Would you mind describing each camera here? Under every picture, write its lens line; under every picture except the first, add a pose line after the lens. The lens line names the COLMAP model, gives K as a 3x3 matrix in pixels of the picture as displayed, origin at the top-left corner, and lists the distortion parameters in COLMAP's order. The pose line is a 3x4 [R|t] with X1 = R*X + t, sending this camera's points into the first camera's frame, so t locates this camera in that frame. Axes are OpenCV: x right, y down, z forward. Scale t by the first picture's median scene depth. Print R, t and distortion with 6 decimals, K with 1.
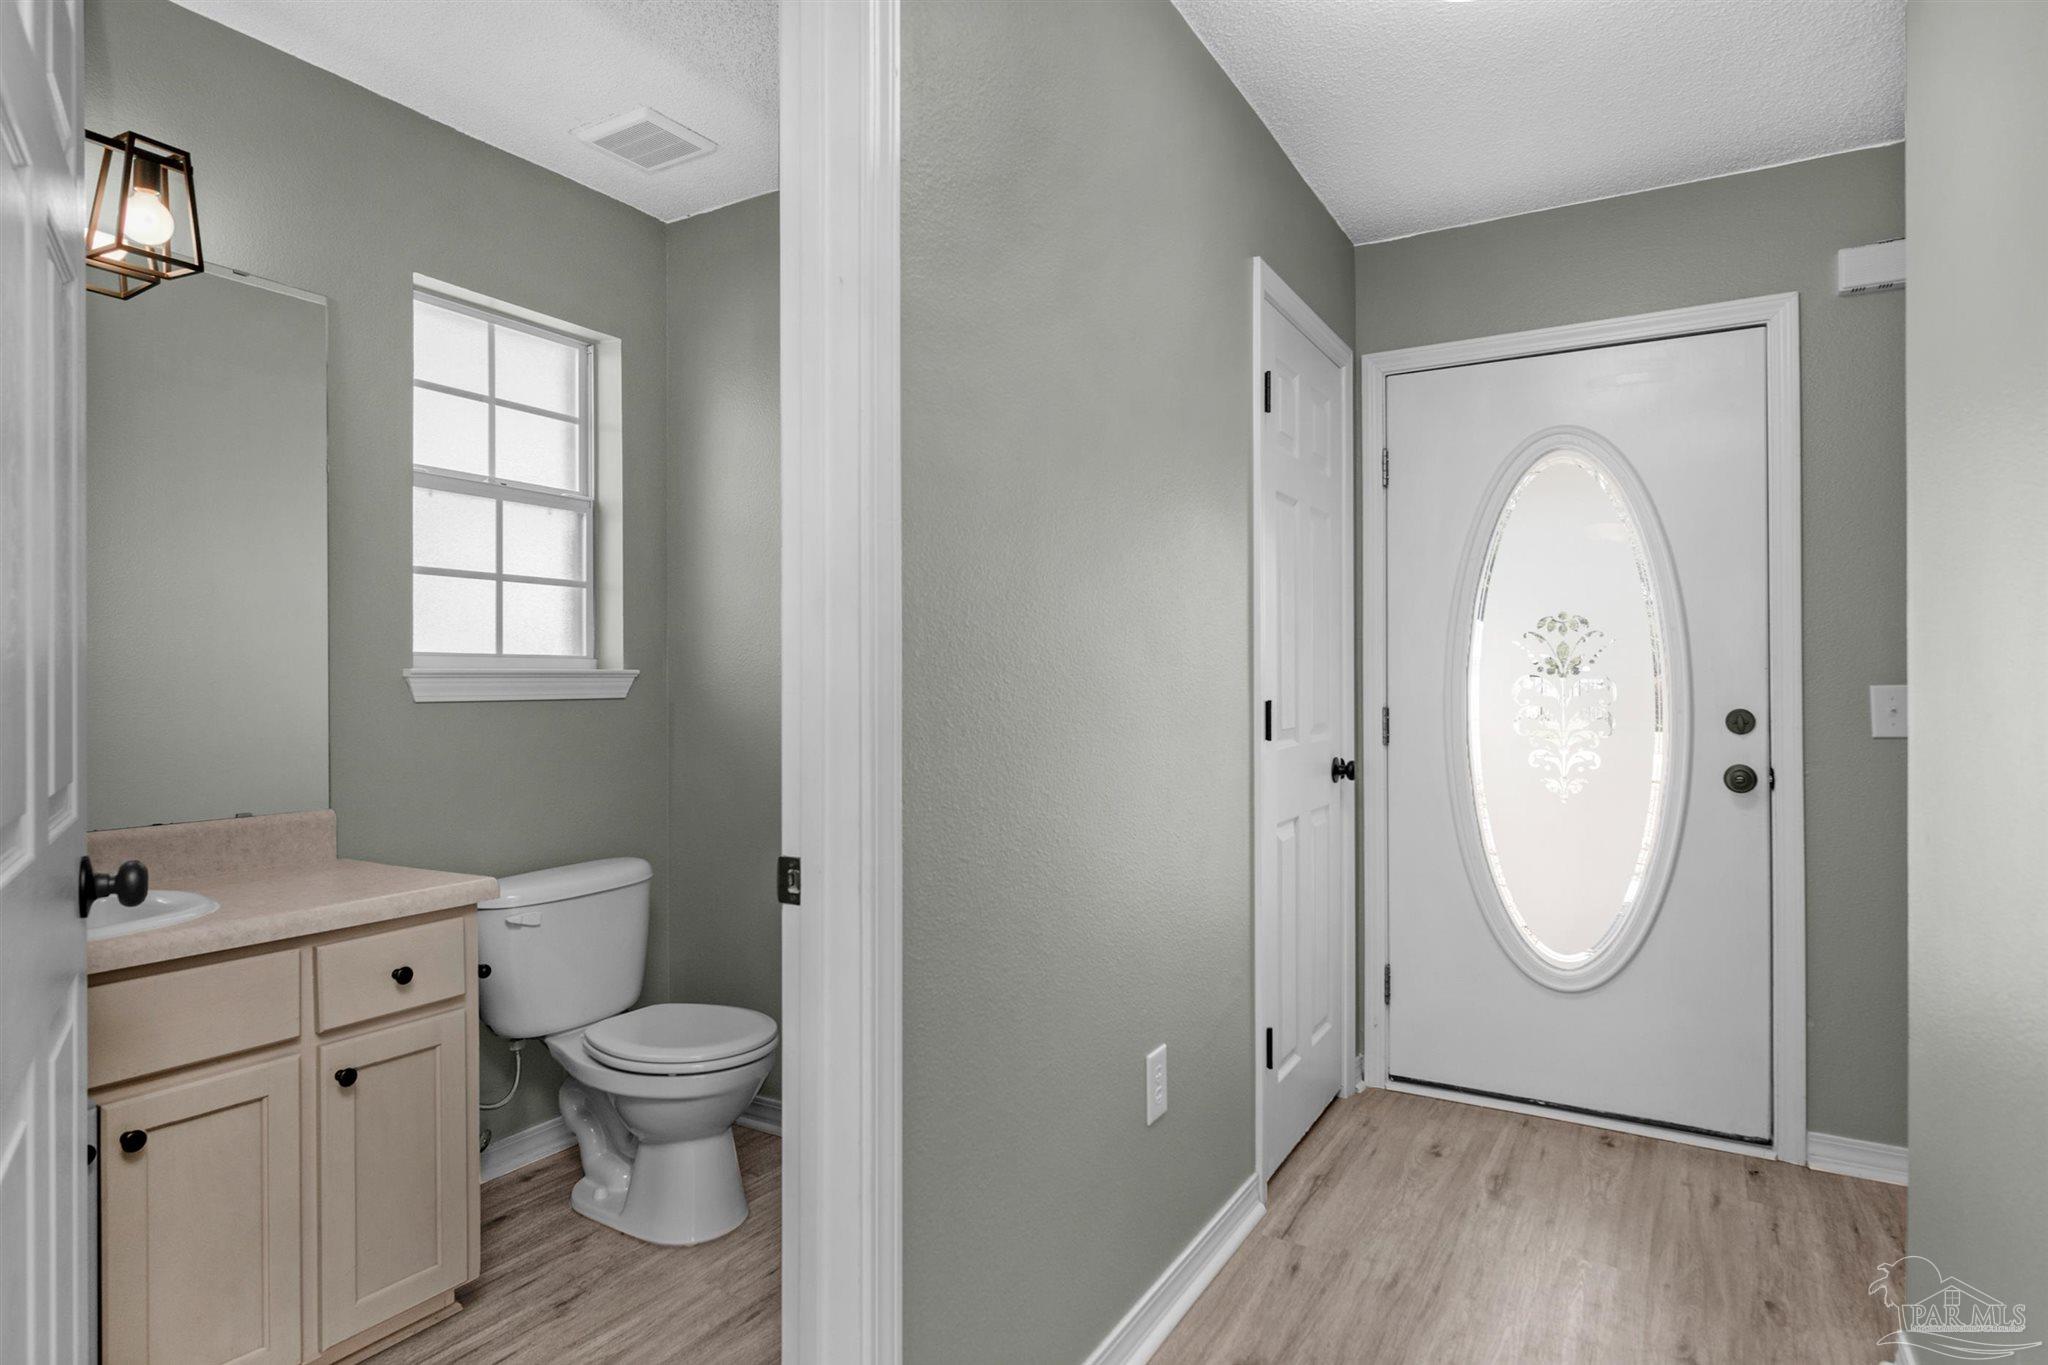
lens RADIAL K [[1145.3, 0, 1024.0], [0, 1145.3, 682.5], [0, 0, 1]] dist [-0.000969, -0.000241]
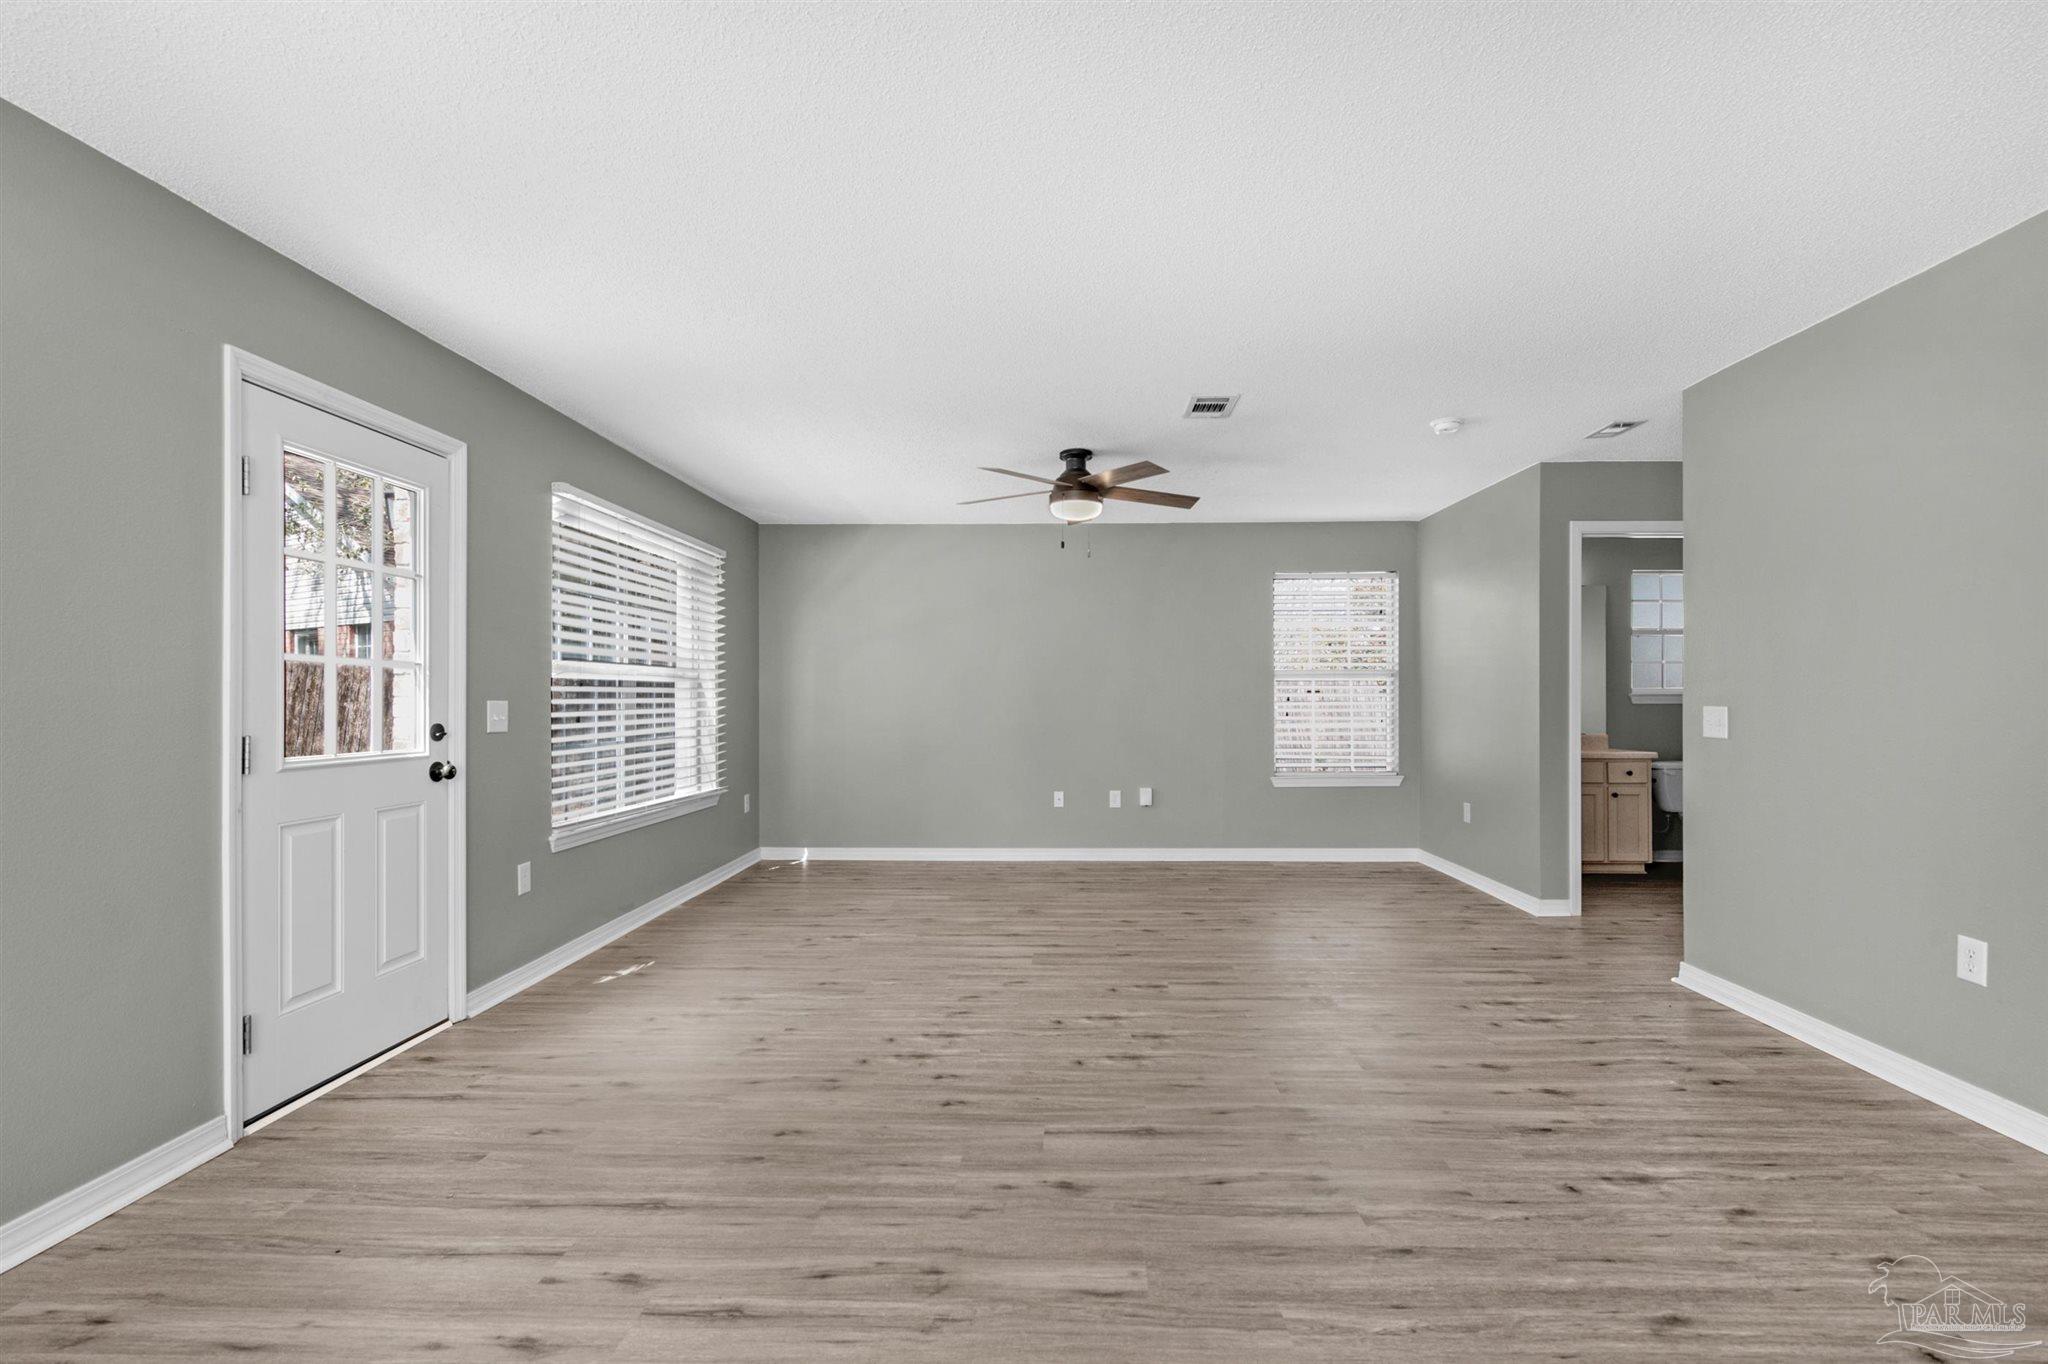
lens RADIAL K [[892.0, 0, 1030.8], [0, 892.0, 698.1], [0, 0, 1]] dist [-0.000585, -0.000613]
pose [[0.469120, -0.000953, -0.883134, 0.888635], [0.001120, 0.999999, -0.000484, -0.000060], [0.883134, -0.000762, 0.469121, -1.670928]]
